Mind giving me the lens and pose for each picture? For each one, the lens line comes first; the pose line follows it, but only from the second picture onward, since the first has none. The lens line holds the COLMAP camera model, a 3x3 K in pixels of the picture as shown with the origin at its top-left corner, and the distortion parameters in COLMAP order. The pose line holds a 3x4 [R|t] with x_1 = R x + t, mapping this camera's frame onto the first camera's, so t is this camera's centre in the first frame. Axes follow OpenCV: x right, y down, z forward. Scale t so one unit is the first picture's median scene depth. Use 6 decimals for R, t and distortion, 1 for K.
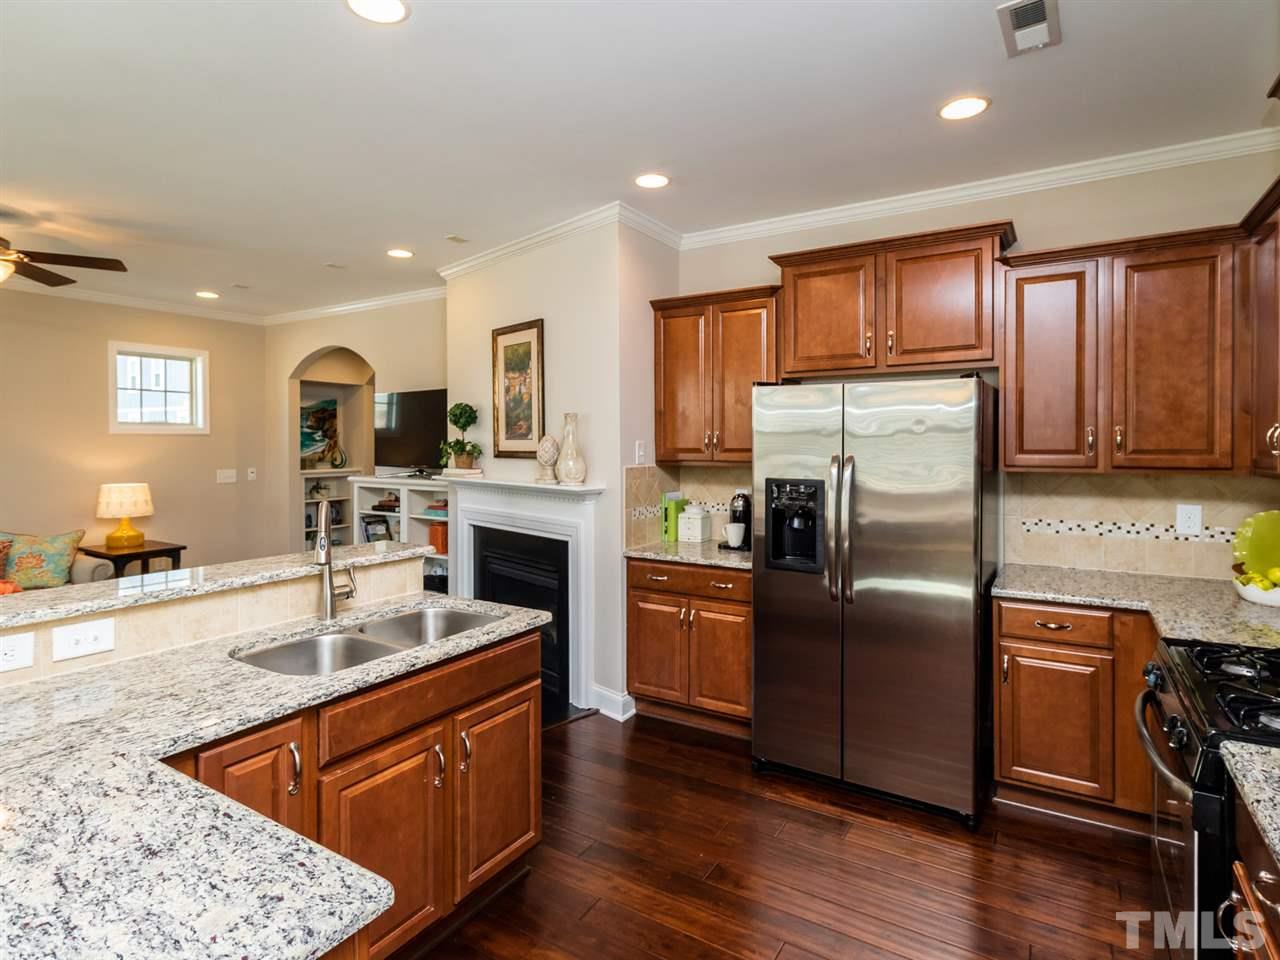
lens RADIAL K [[677.8, 0, 624.2], [0, 677.8, 450.8], [0, 0, 1]] dist [0.003809, 0.000325]
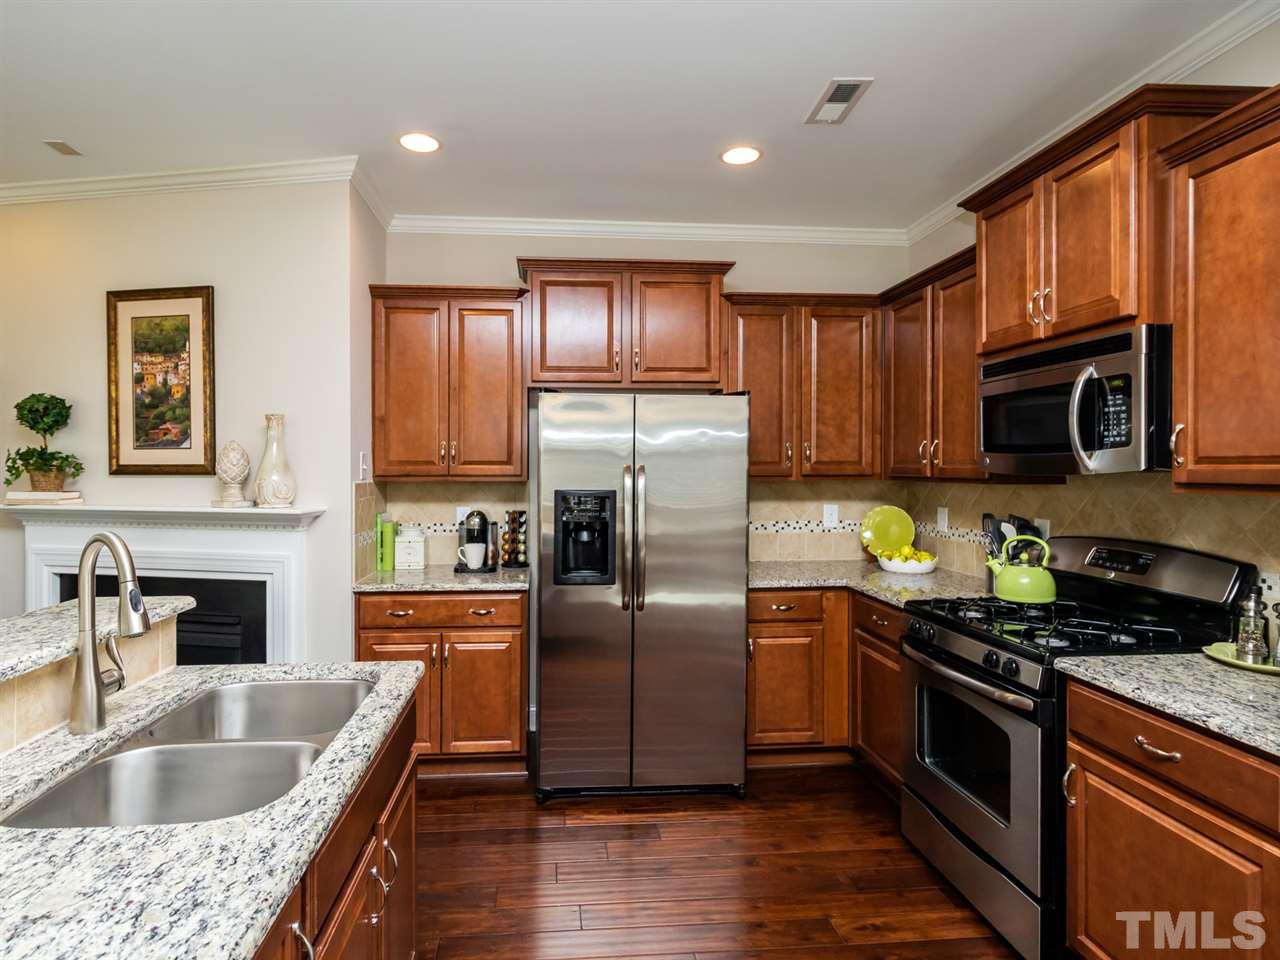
lens RADIAL K [[705.1, 0, 597.7], [0, 705.1, 470.1], [0, 0, 1]] dist [0.003034, 0.000909]
pose [[0.806107, -0.001051, 0.591768, -0.264420], [0.005108, 0.999974, -0.005182, 0.014556], [-0.591747, 0.007200, 0.806091, 0.138823]]
